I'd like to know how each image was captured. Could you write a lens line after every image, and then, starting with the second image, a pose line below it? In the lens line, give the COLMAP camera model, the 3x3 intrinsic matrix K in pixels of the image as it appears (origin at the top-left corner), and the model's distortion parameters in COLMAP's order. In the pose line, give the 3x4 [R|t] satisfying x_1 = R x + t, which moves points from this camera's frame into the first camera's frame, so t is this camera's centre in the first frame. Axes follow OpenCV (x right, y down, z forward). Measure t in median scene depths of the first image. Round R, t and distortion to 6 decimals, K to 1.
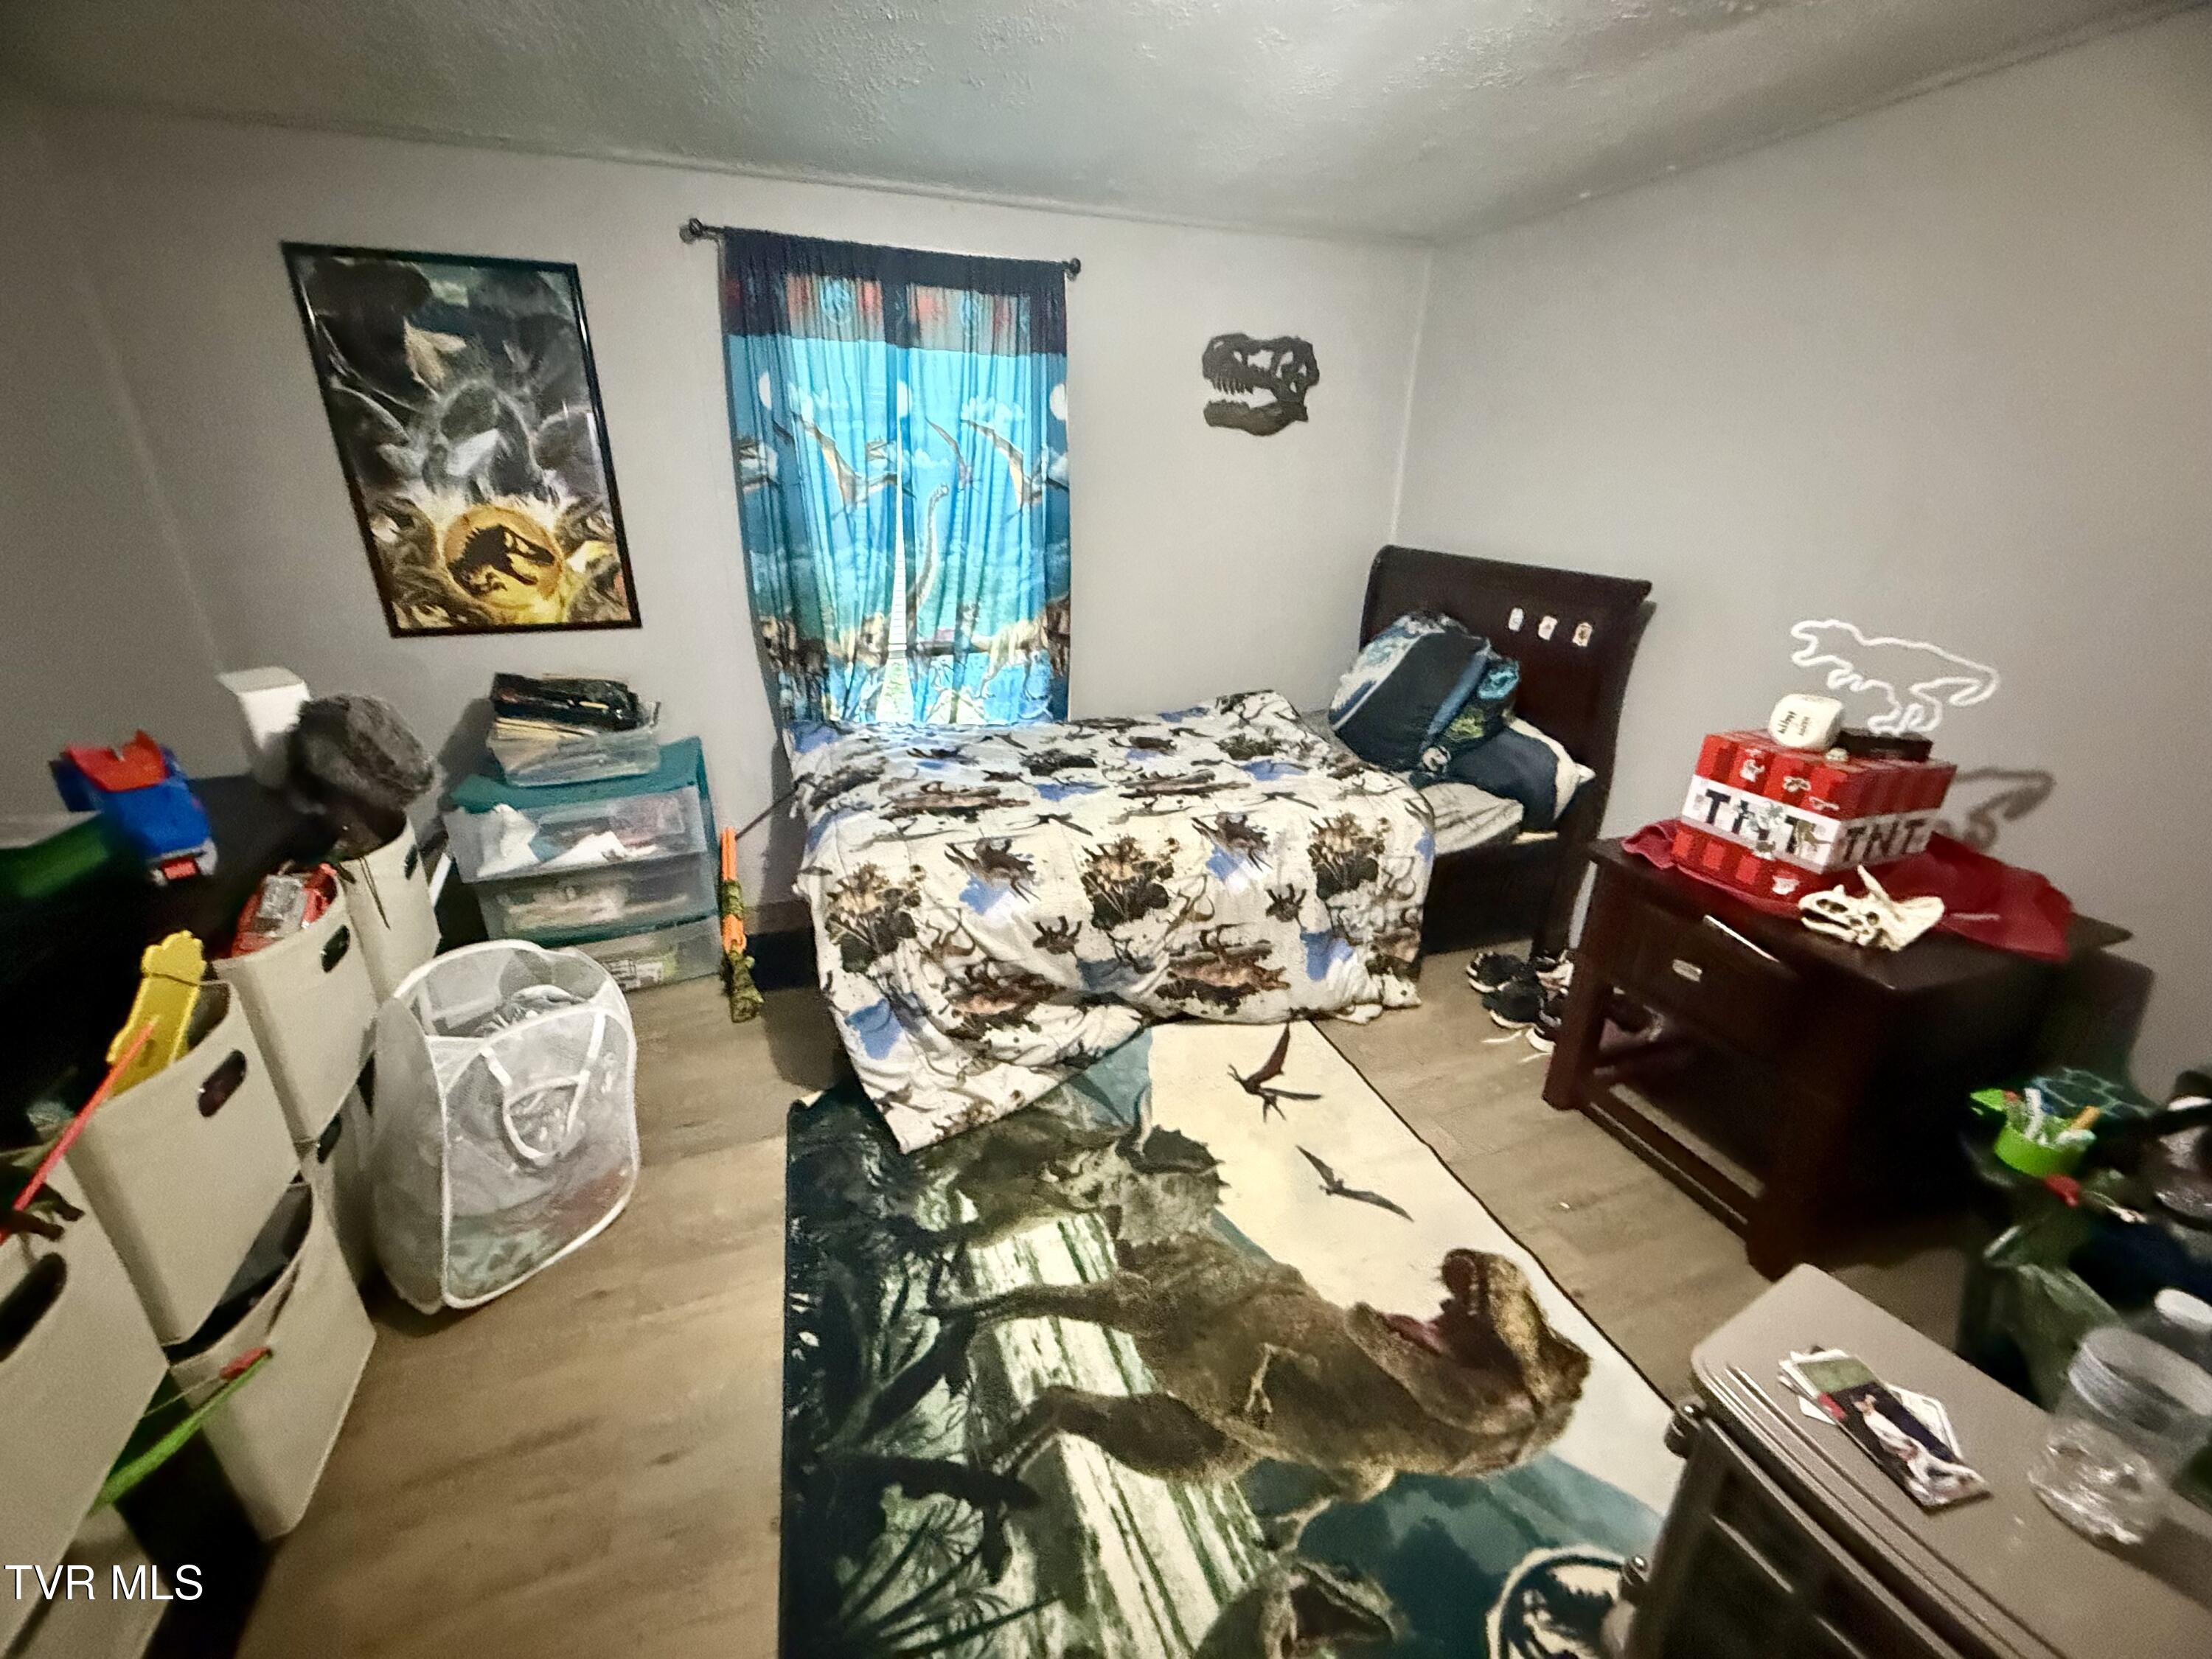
lens RADIAL K [[885.1, 0, 1099.1], [0, 885.1, 828.6], [0, 0, 1]] dist [-0.000063, 0.000420]
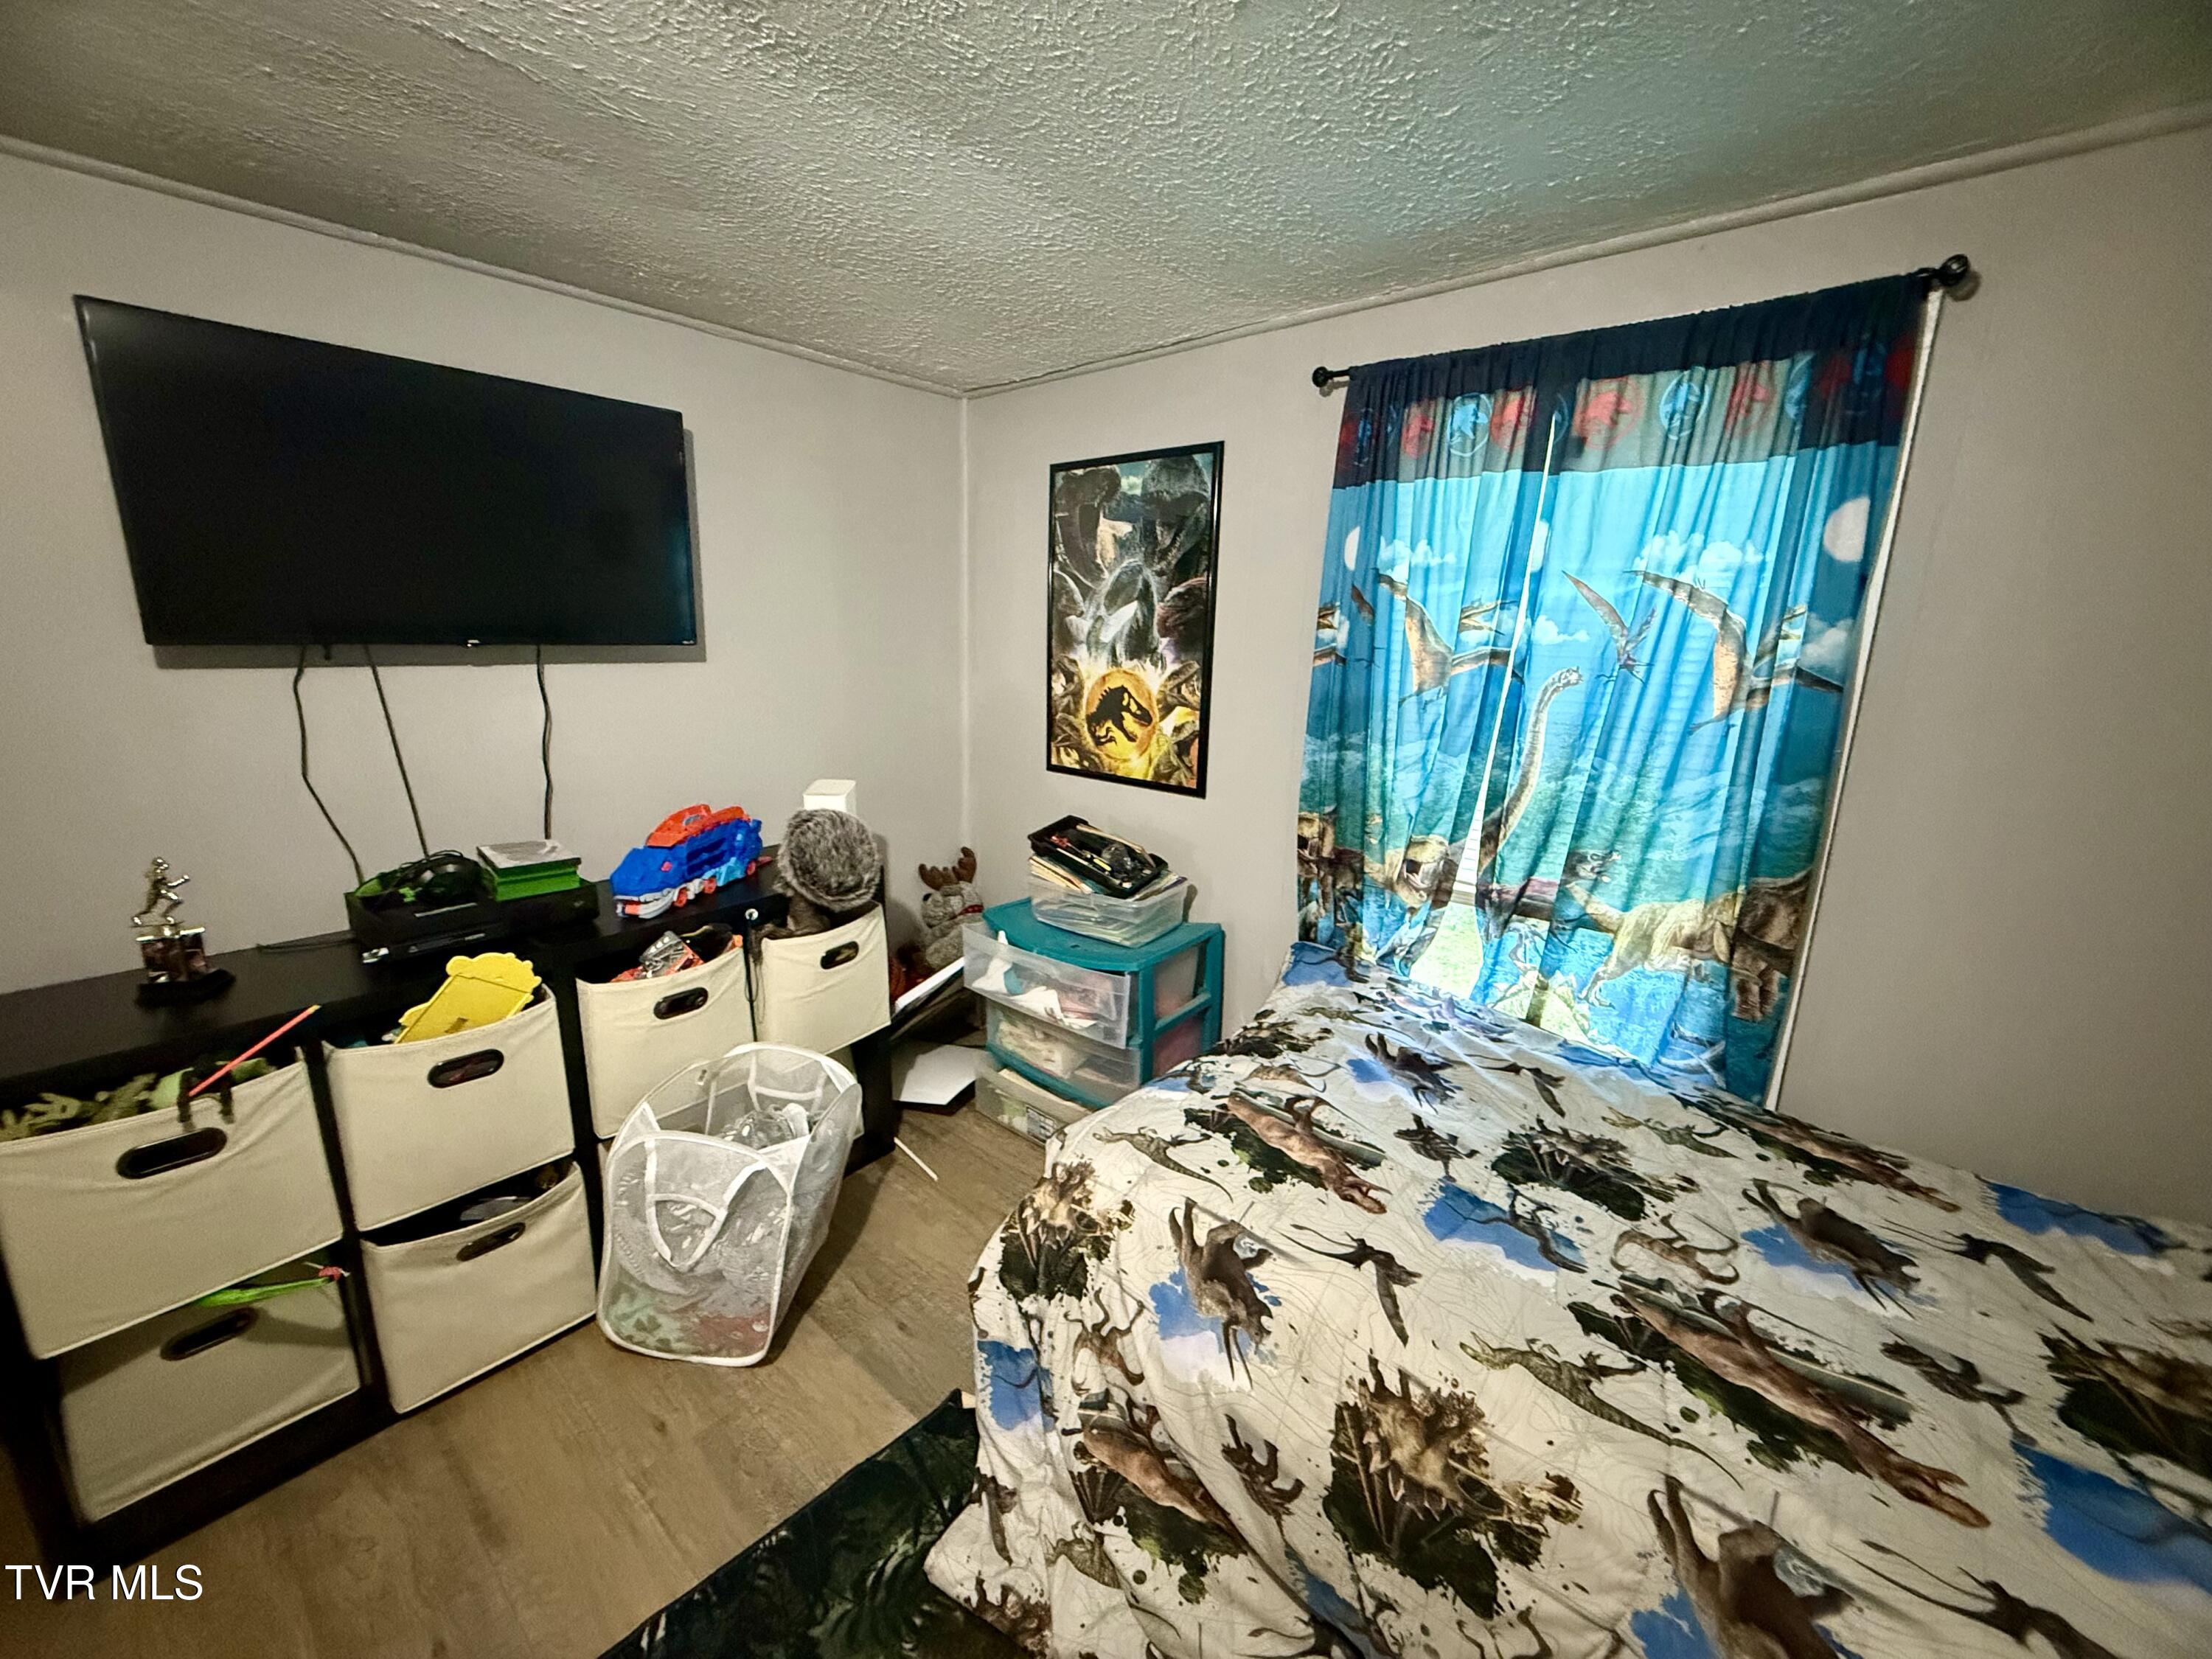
lens RADIAL K [[885.1, 0, 1096.3], [0, 885.1, 826.0], [0, 0, 1]] dist [-0.000063, 0.000420]
pose [[0.470123, 0.199457, -0.859768, 0.270589], [-0.343193, 0.938782, 0.030129, -0.213359], [0.813144, 0.280902, 0.509795, 0.496361]]
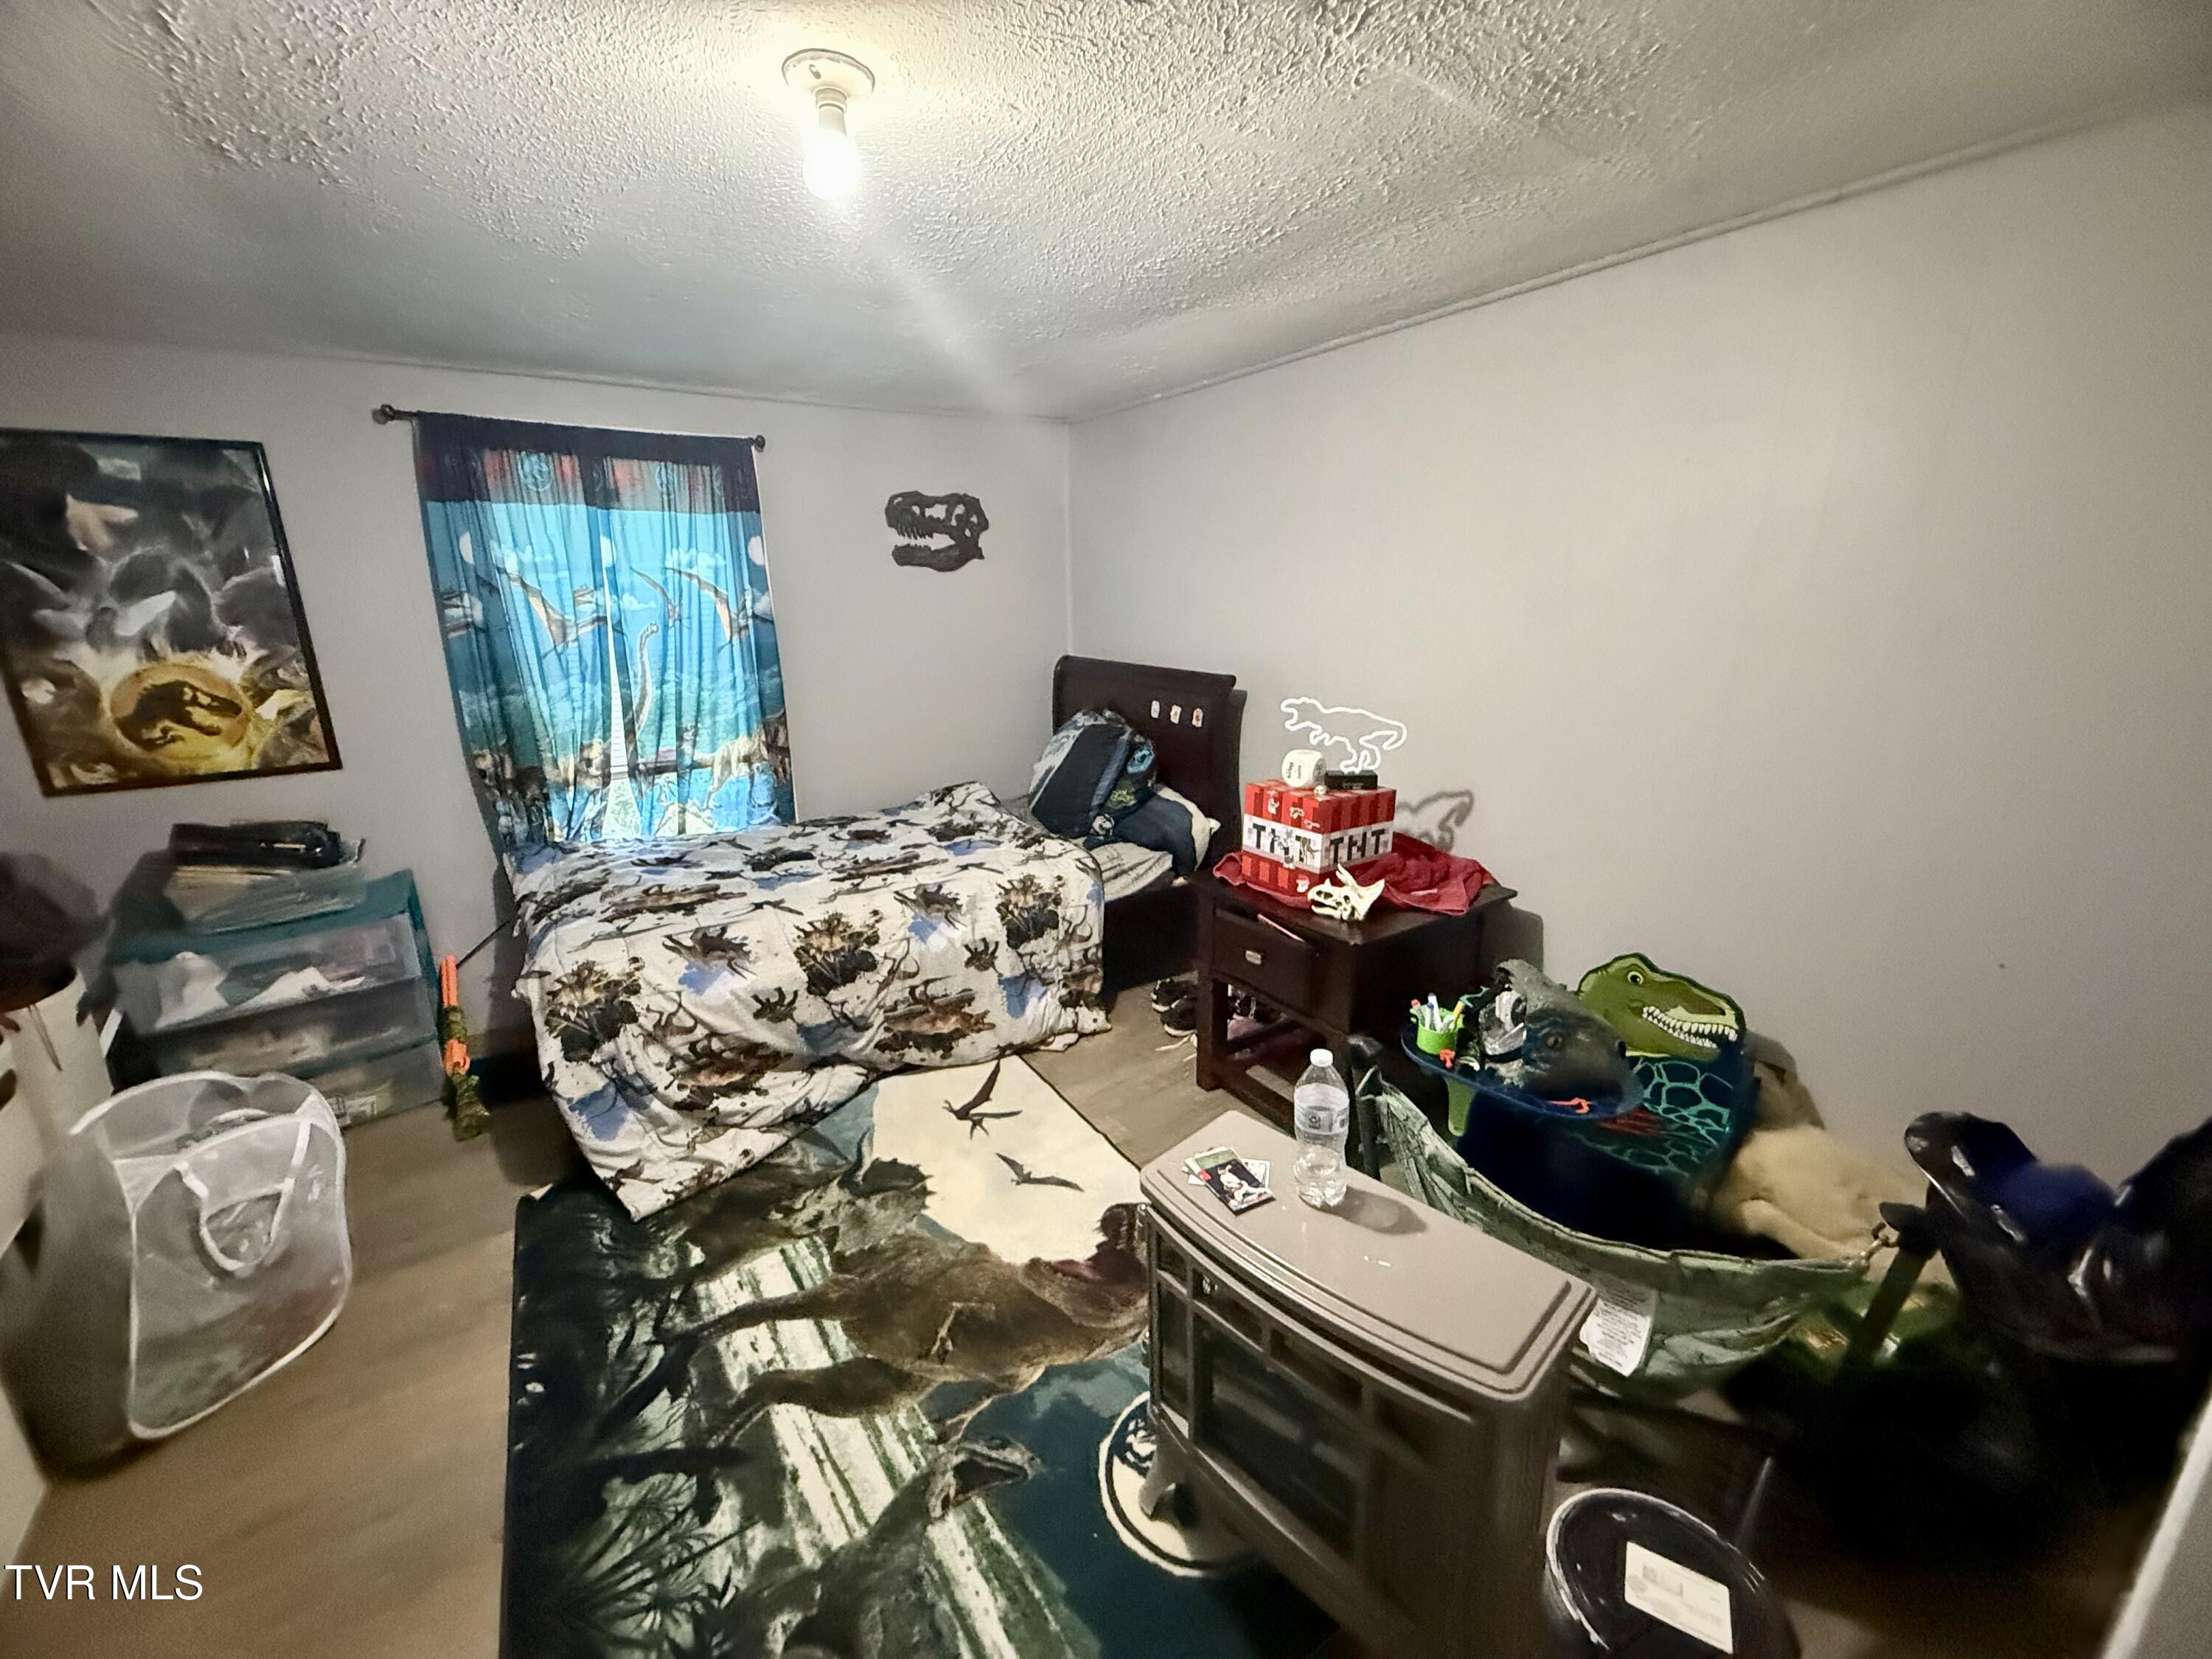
lens RADIAL K [[885.1, 0, 1101.4], [0, 885.1, 826.3], [0, 0, 1]] dist [-0.000063, 0.000420]
pose [[0.969356, -0.090801, 0.228265, 0.111420], [0.116963, 0.987696, -0.103806, 0.056205], [-0.216031, 0.127324, 0.968049, -0.204464]]
